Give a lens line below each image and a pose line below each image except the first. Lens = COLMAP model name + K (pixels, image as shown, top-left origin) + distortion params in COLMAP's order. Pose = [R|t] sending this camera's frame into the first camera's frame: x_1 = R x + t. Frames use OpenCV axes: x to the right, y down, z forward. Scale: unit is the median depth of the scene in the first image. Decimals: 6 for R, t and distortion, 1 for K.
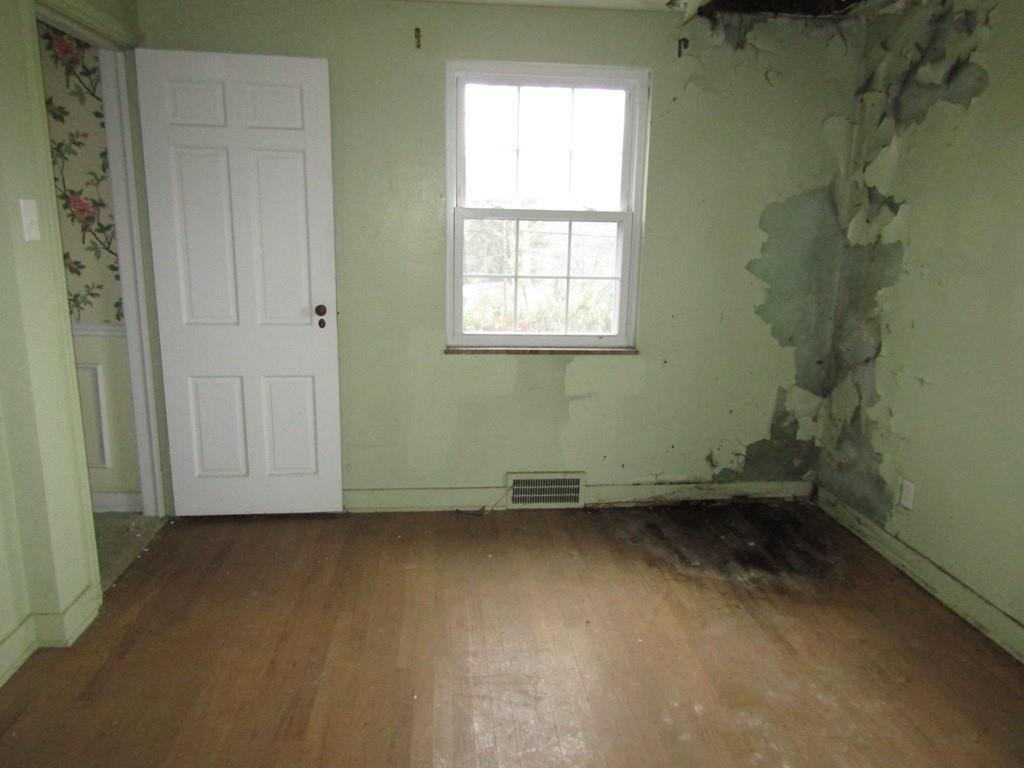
lens RADIAL K [[724.4, 0, 507.1], [0, 724.4, 385.6], [0, 0, 1]] dist [-0.004452, 0.001276]
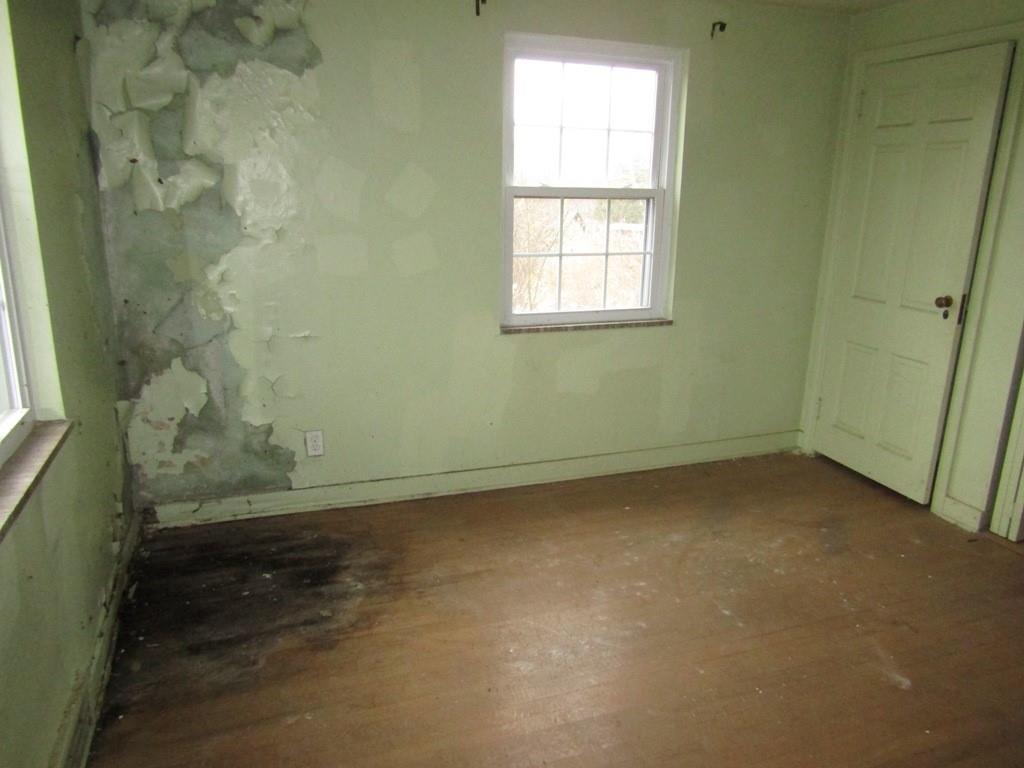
lens RADIAL K [[724.4, 0, 507.3], [0, 724.4, 385.8], [0, 0, 1]] dist [-0.004452, 0.001276]
pose [[-0.260341, -0.267445, 0.927737, -0.484114], [0.184500, 0.929384, 0.319694, -0.215892], [-0.947725, 0.254397, -0.192613, 0.909702]]
